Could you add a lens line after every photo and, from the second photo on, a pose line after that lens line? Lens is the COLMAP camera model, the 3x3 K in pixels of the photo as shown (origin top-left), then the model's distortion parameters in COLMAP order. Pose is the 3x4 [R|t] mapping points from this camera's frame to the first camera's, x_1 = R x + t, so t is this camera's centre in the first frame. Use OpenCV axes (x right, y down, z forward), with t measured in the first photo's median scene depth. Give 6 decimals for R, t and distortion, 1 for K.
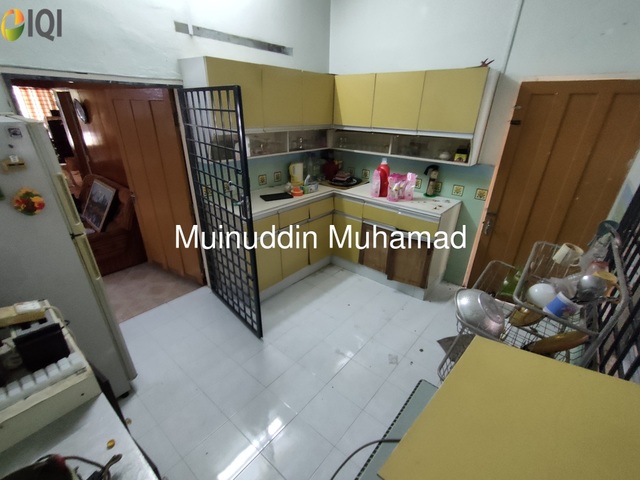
lens RADIAL K [[294.2, 0, 322.0], [0, 294.2, 245.9], [0, 0, 1]] dist [0.003219, 0.000428]
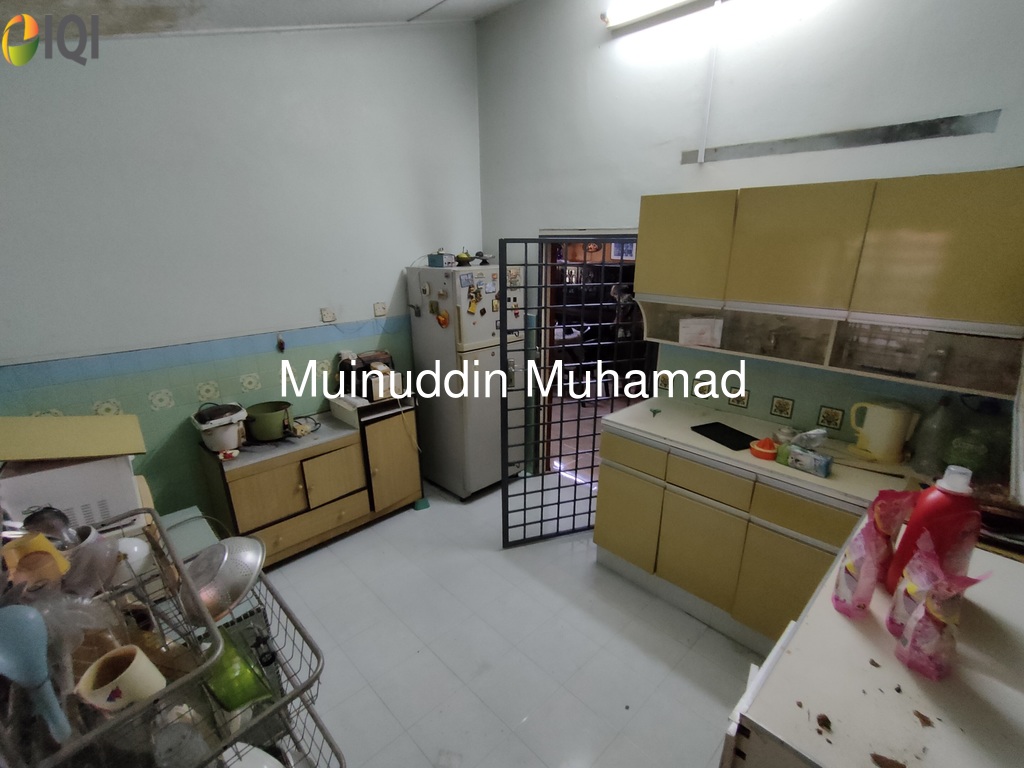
lens RADIAL K [[470.7, 0, 515.2], [0, 470.7, 393.5], [0, 0, 1]] dist [0.003219, 0.000428]
pose [[-0.088121, 0.278070, -0.956510, 0.739659], [-0.435327, 0.852941, 0.288067, -0.365482], [0.895949, 0.441779, 0.045889, 0.755170]]
